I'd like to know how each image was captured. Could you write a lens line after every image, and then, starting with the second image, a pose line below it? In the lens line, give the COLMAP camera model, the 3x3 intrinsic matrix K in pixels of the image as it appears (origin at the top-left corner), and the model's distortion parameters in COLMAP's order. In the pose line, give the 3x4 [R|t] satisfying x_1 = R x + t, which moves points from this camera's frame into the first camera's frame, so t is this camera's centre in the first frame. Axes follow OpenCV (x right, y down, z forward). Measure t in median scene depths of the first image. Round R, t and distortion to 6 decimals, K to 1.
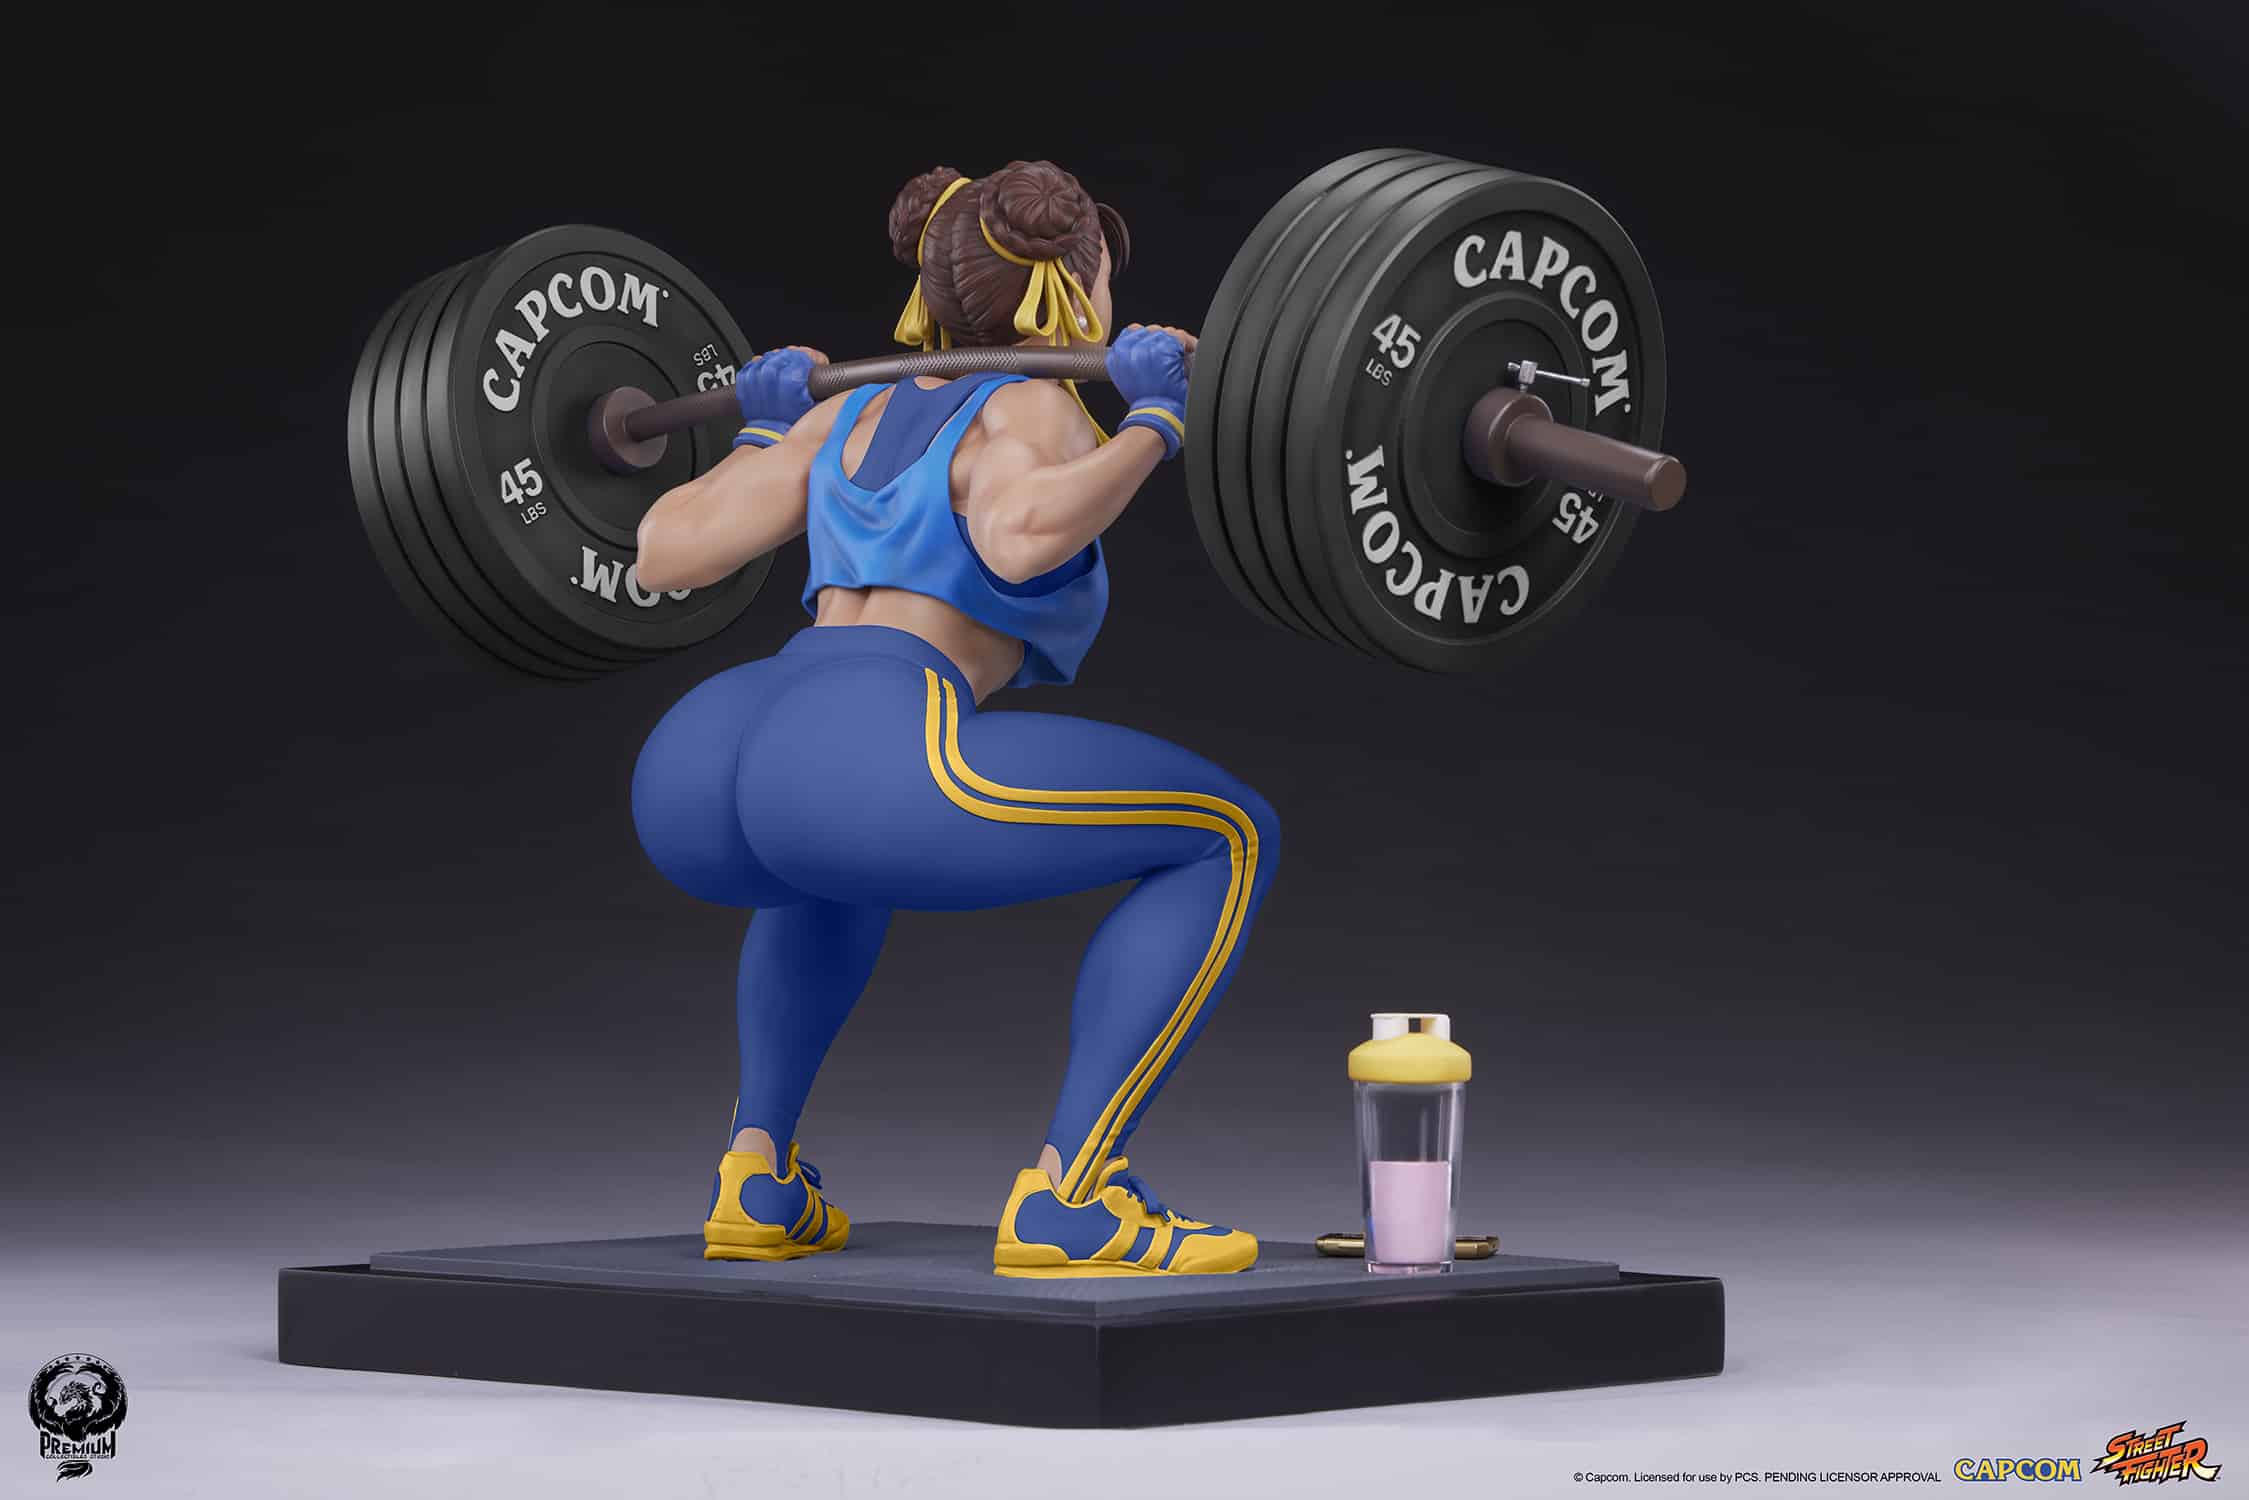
lens RADIAL K [[6049.0, 0, 1124.5], [0, 6049.0, 750.0], [0, 0, 1]] dist [0.018380, 0.426488]
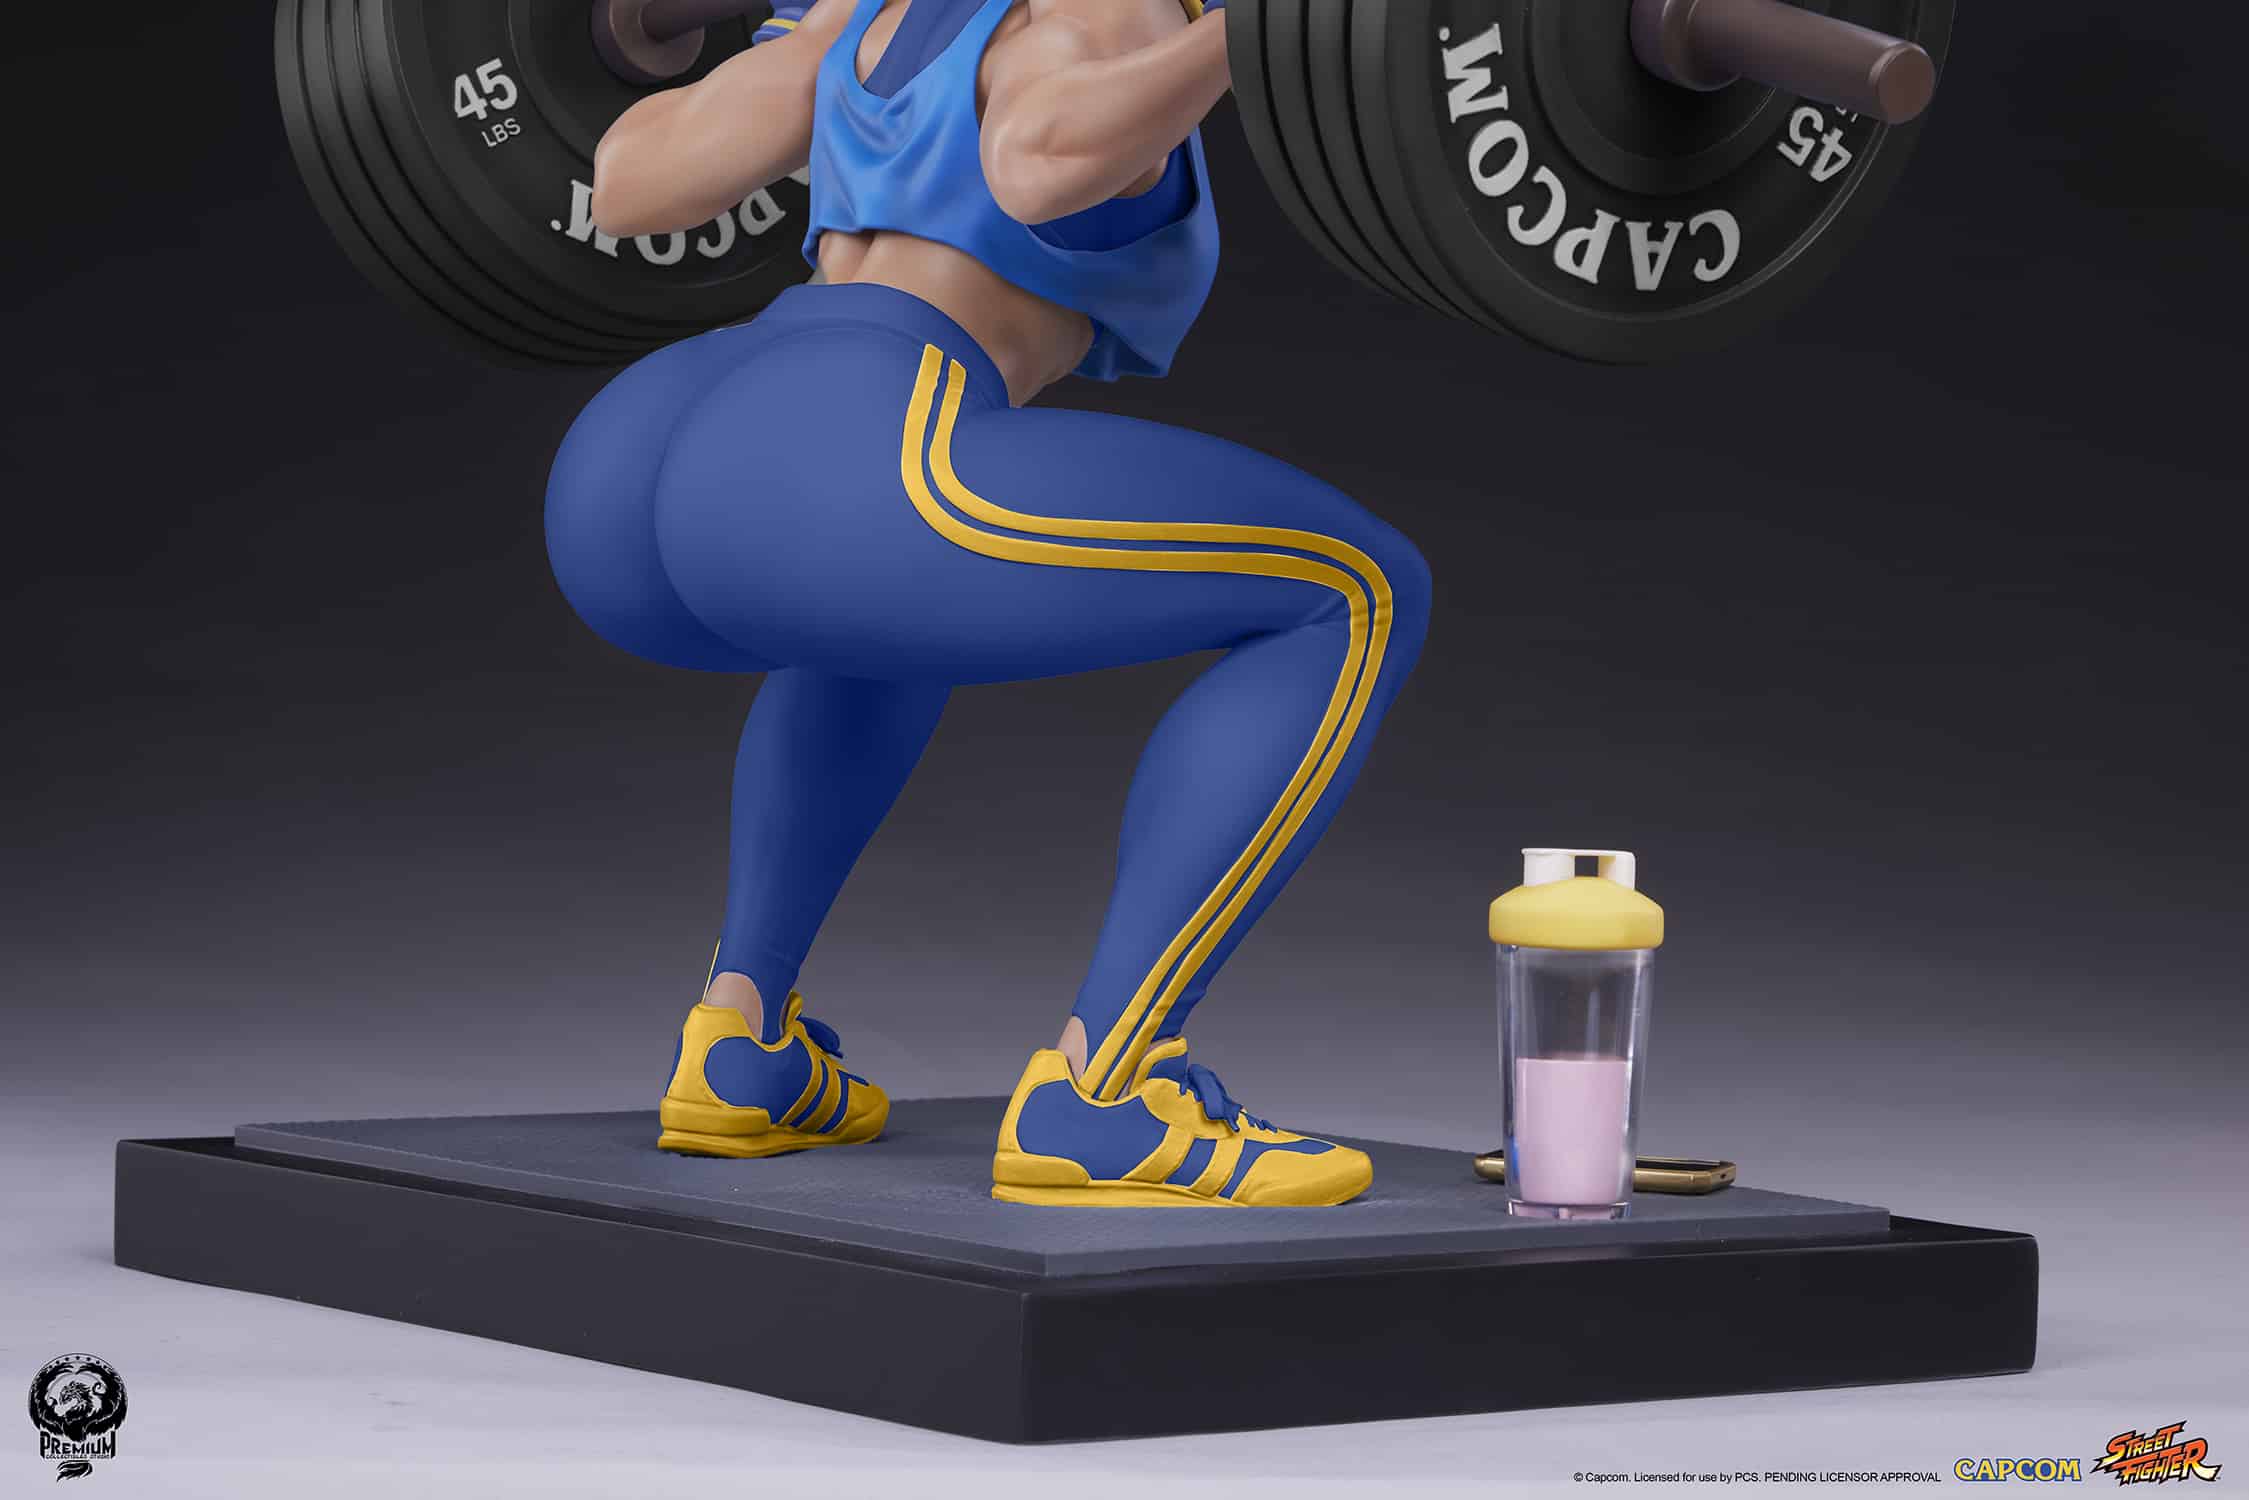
lens RADIAL K [[6752.4, 0, 1124.5], [0, 6752.4, 750.0], [0, 0, 1]] dist [0.027564, 0.673065]
pose [[0.995101, 0.030518, -0.094034, 0.067569], [-0.027125, 0.998941, 0.037158, 0.004107], [0.095068, -0.034426, 0.994875, 0.210653]]
